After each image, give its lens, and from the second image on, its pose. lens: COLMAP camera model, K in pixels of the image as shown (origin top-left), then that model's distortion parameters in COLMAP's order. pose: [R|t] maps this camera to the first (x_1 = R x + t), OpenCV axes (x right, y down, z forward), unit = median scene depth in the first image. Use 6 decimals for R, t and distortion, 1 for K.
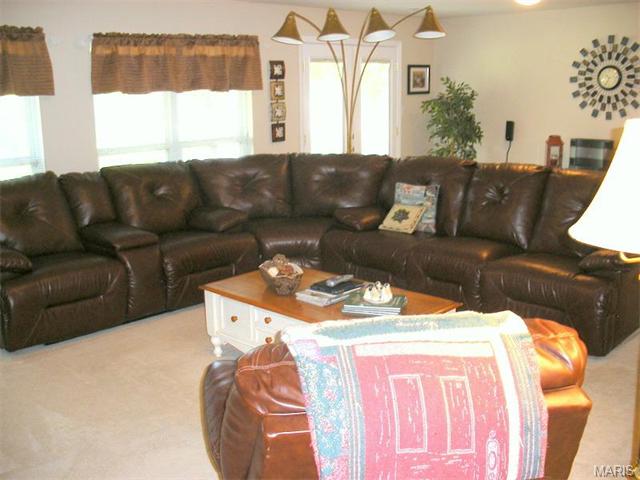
lens RADIAL K [[680.4, 0, 312.9], [0, 680.4, 242.3], [0, 0, 1]] dist [-0.206037, 0.258795]
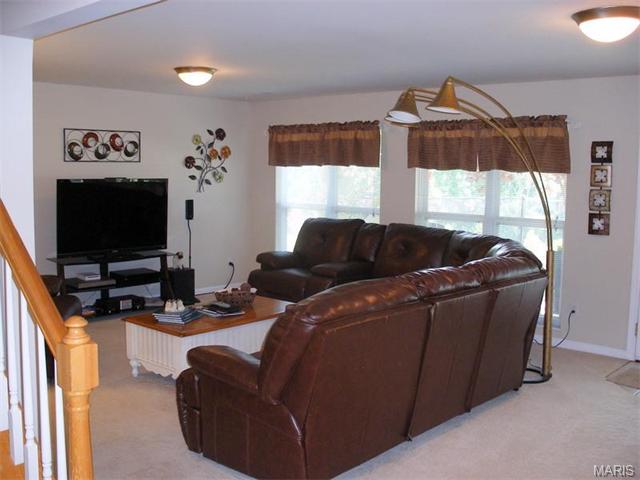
lens RADIAL K [[680.4, 0, 312.9], [0, 680.4, 242.3], [0, 0, 1]] dist [-0.206037, 0.258795]
pose [[0.063402, 0.118307, -0.990951, 0.799202], [-0.247718, 0.963739, 0.099209, -0.138819], [0.966755, 0.239186, 0.090409, 0.601983]]
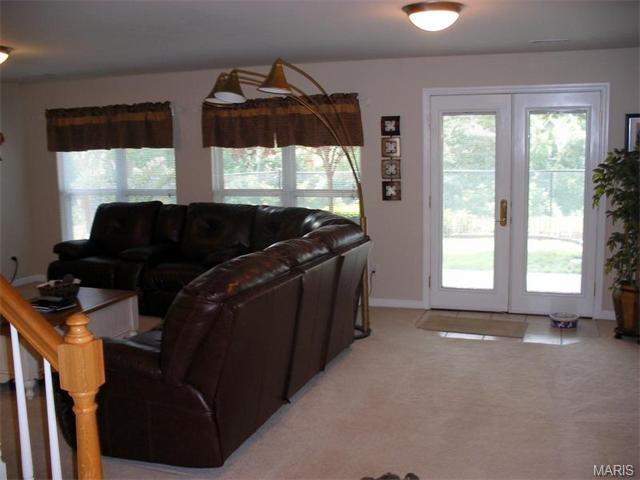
lens RADIAL K [[680.4, 0, 312.9], [0, 680.4, 242.3], [0, 0, 1]] dist [-0.206037, 0.258795]
pose [[0.450241, 0.126538, -0.883896, 0.791630], [-0.196355, 0.979707, 0.040234, -0.112081], [0.871050, 0.155442, 0.465950, 0.487394]]
